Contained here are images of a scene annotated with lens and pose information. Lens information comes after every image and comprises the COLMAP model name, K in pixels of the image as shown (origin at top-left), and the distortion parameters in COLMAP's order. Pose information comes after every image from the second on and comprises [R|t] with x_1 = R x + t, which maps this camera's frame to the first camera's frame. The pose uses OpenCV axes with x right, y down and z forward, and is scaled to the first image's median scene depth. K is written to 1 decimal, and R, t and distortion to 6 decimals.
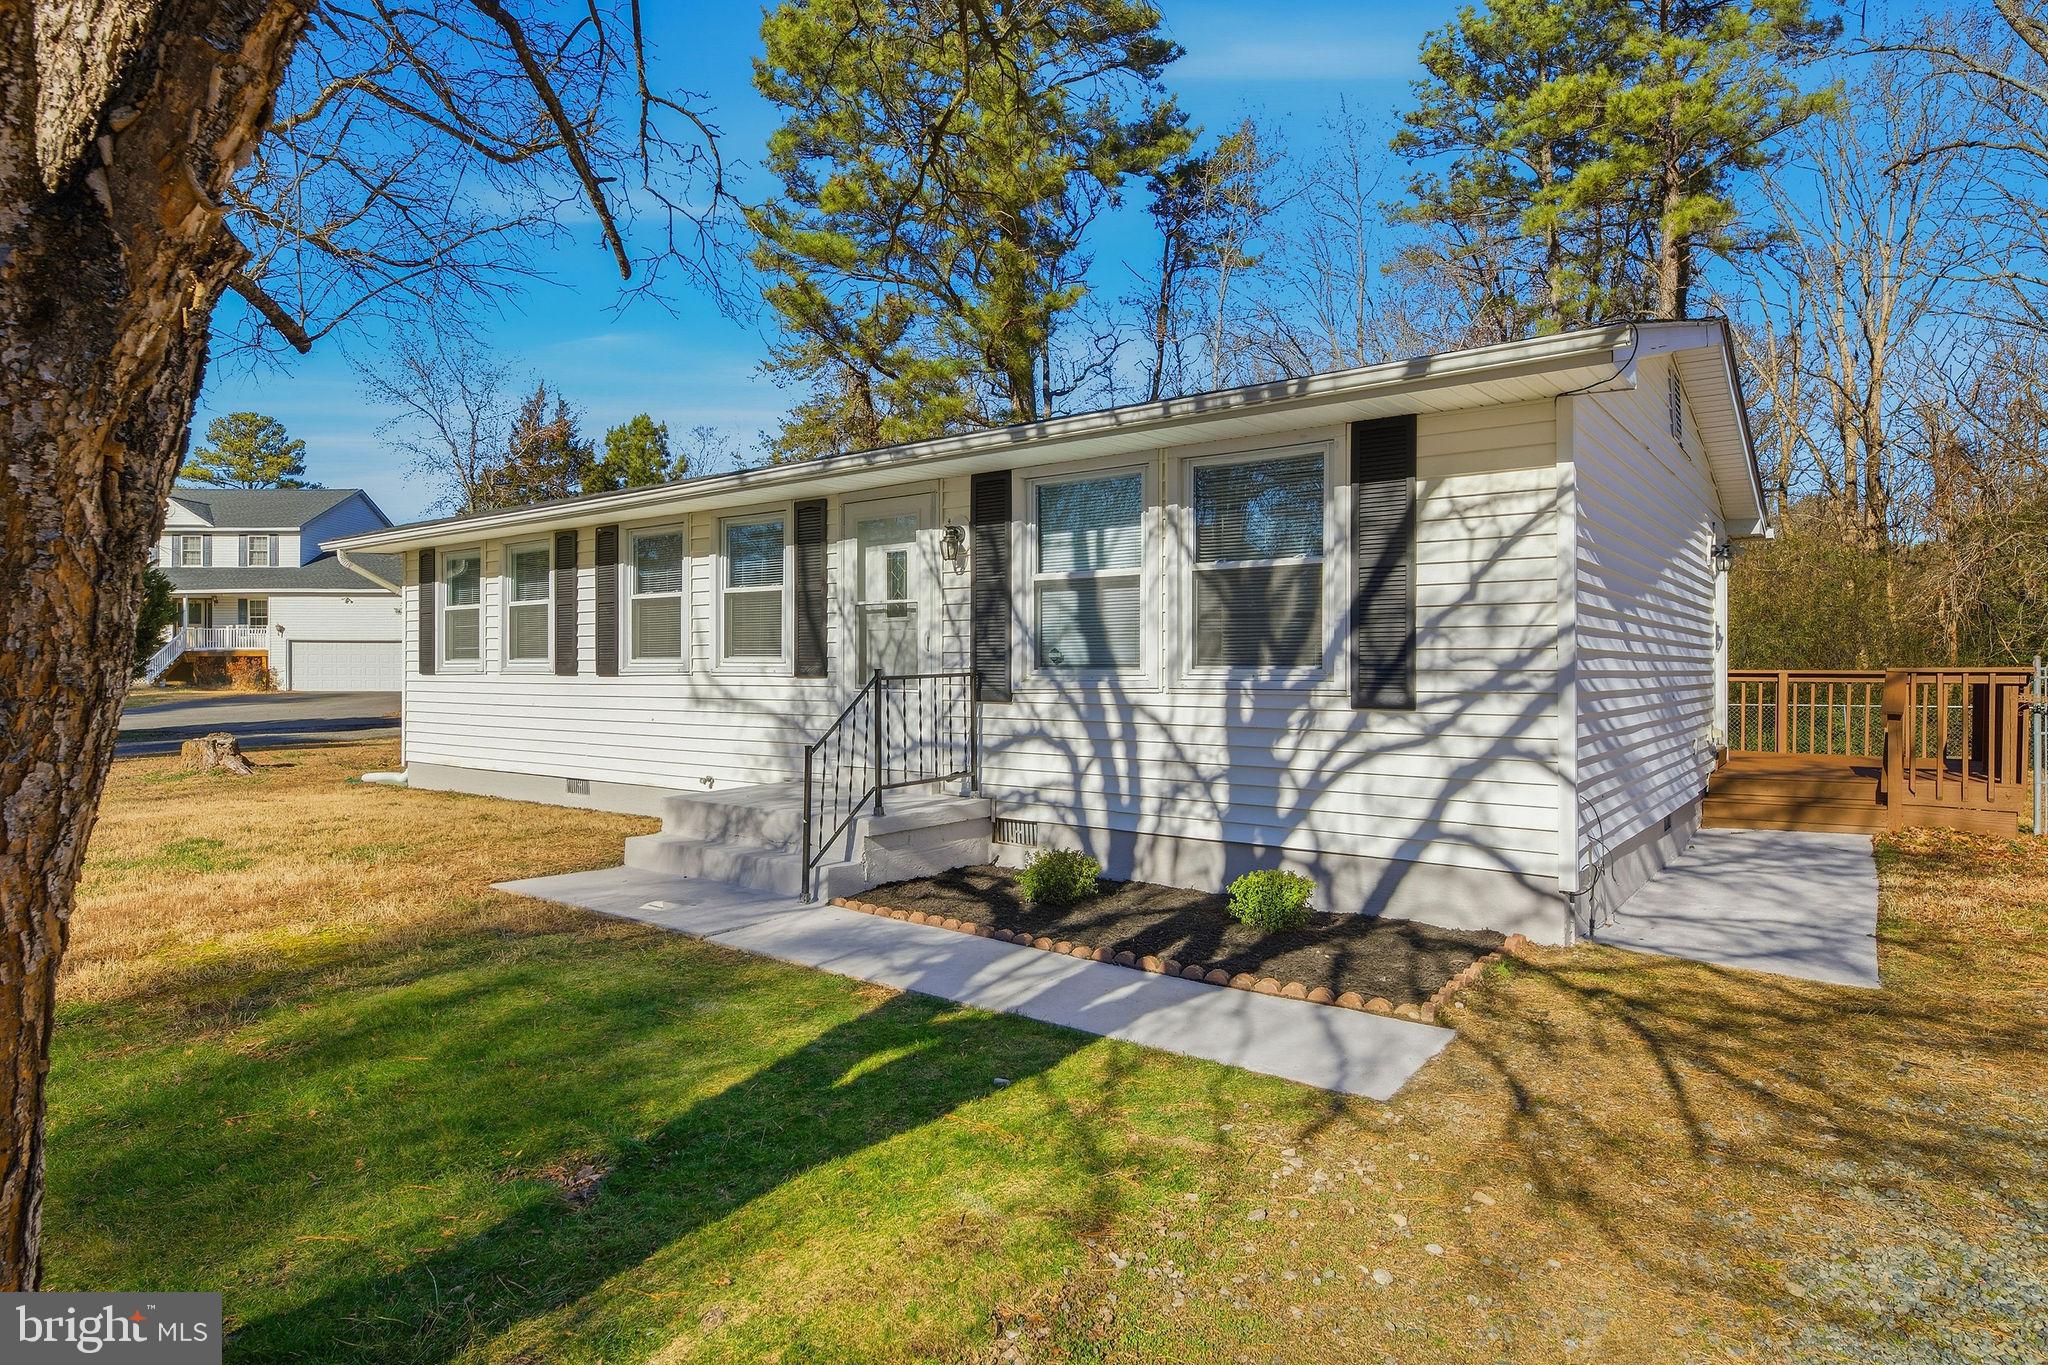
lens RADIAL K [[1123.9, 0, 995.0], [0, 1123.9, 675.3], [0, 0, 1]] dist [0.013533, -0.000732]
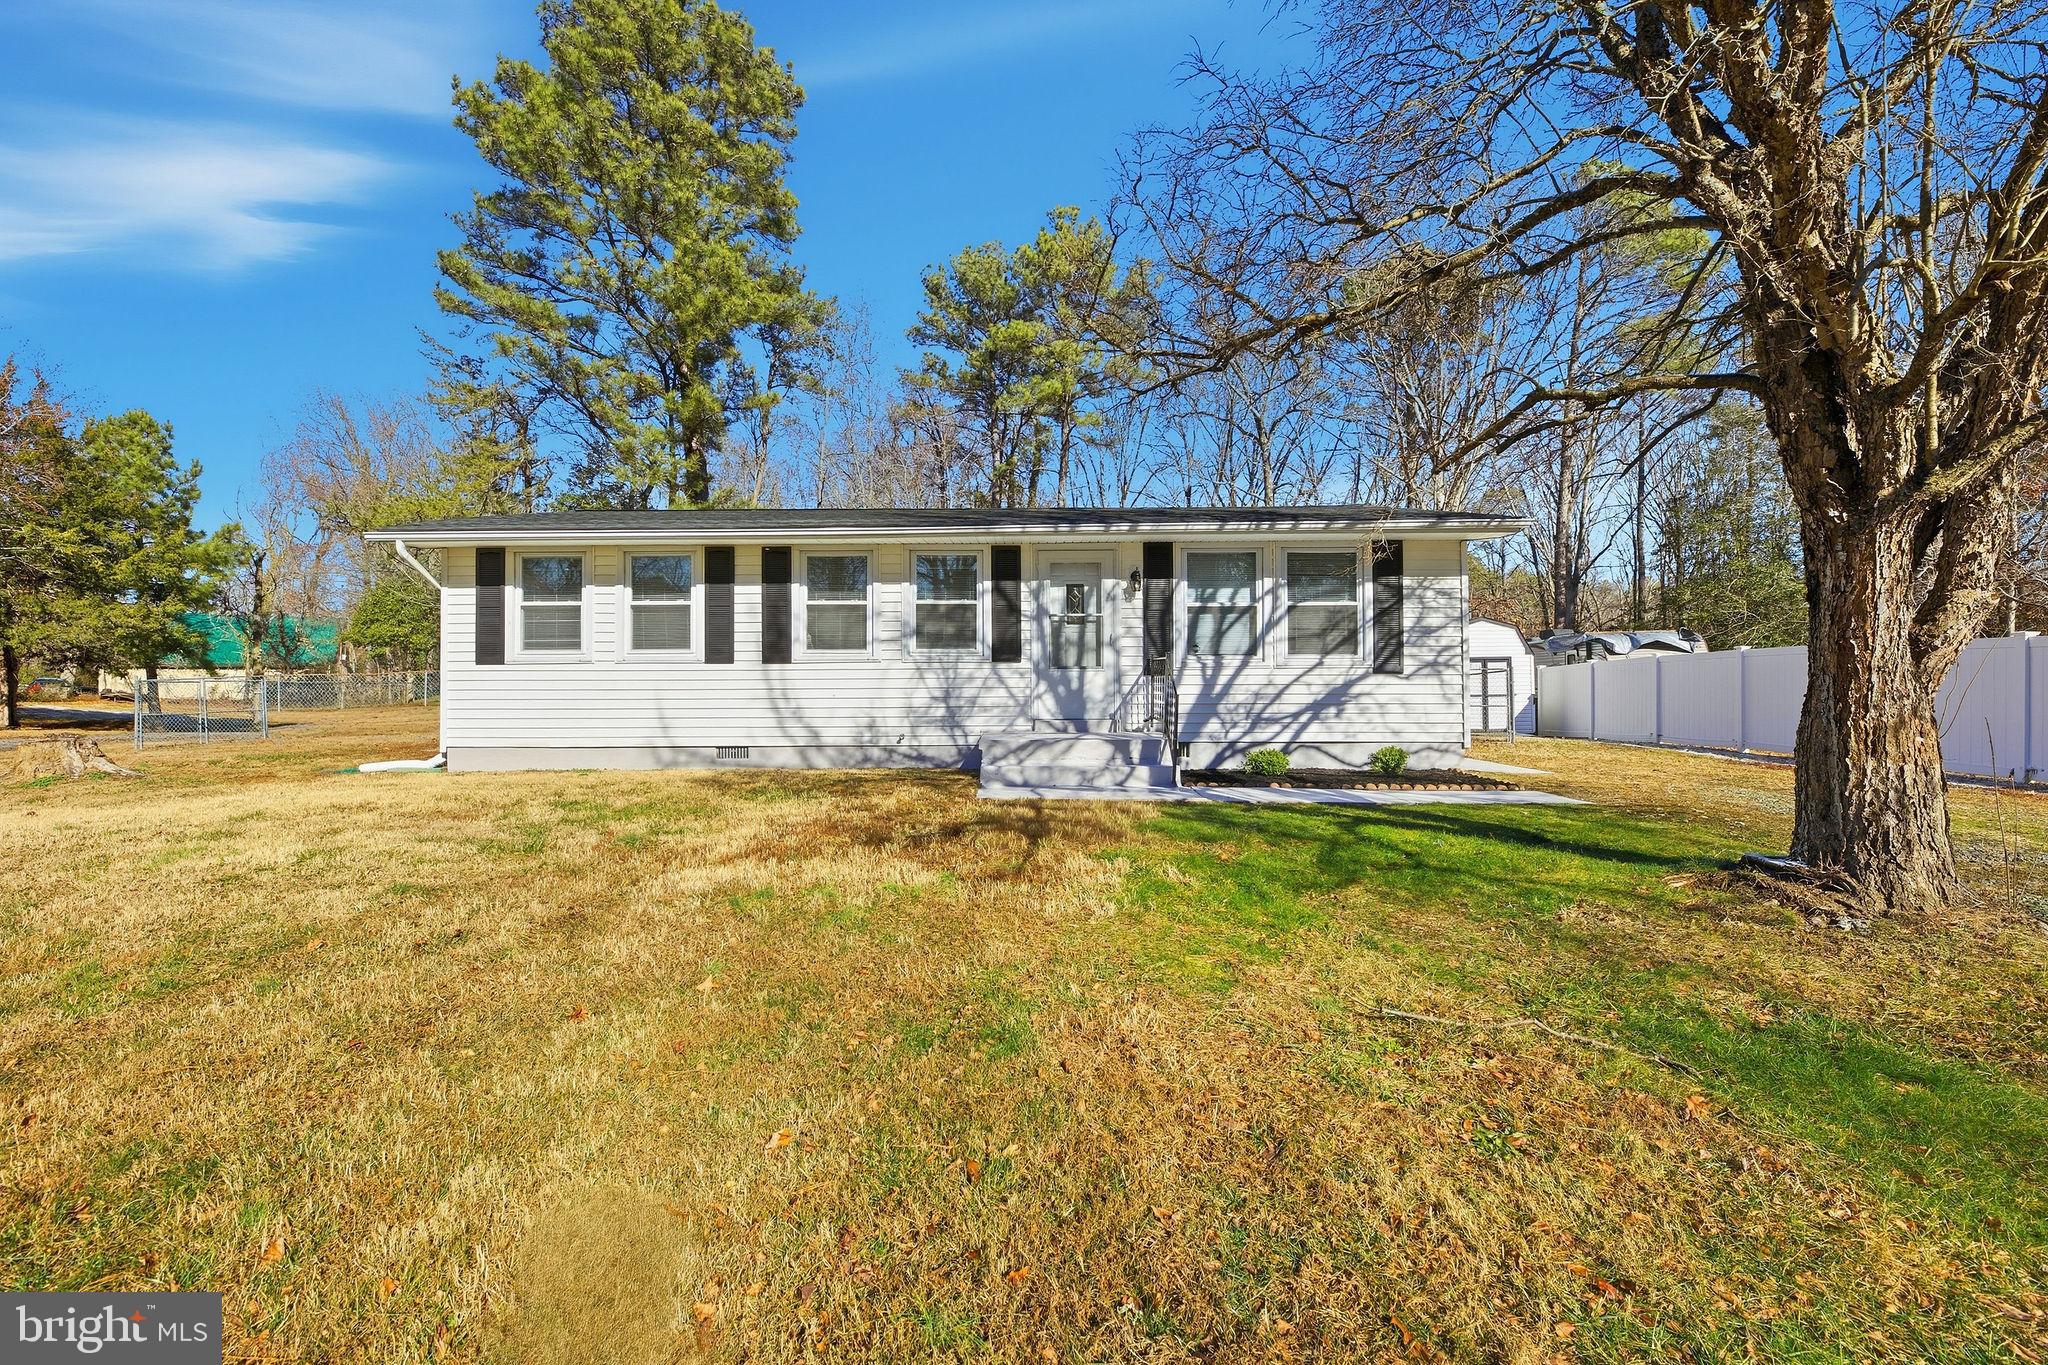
lens RADIAL K [[834.5, 0, 986.3], [0, 834.5, 679.7], [0, 0, 1]] dist [0.010789, -0.004959]
pose [[0.806614, 0.001490, 0.591077, -0.851557], [0.006052, 0.999924, -0.010780, 0.036410], [-0.591047, 0.012273, 0.806543, 0.107092]]
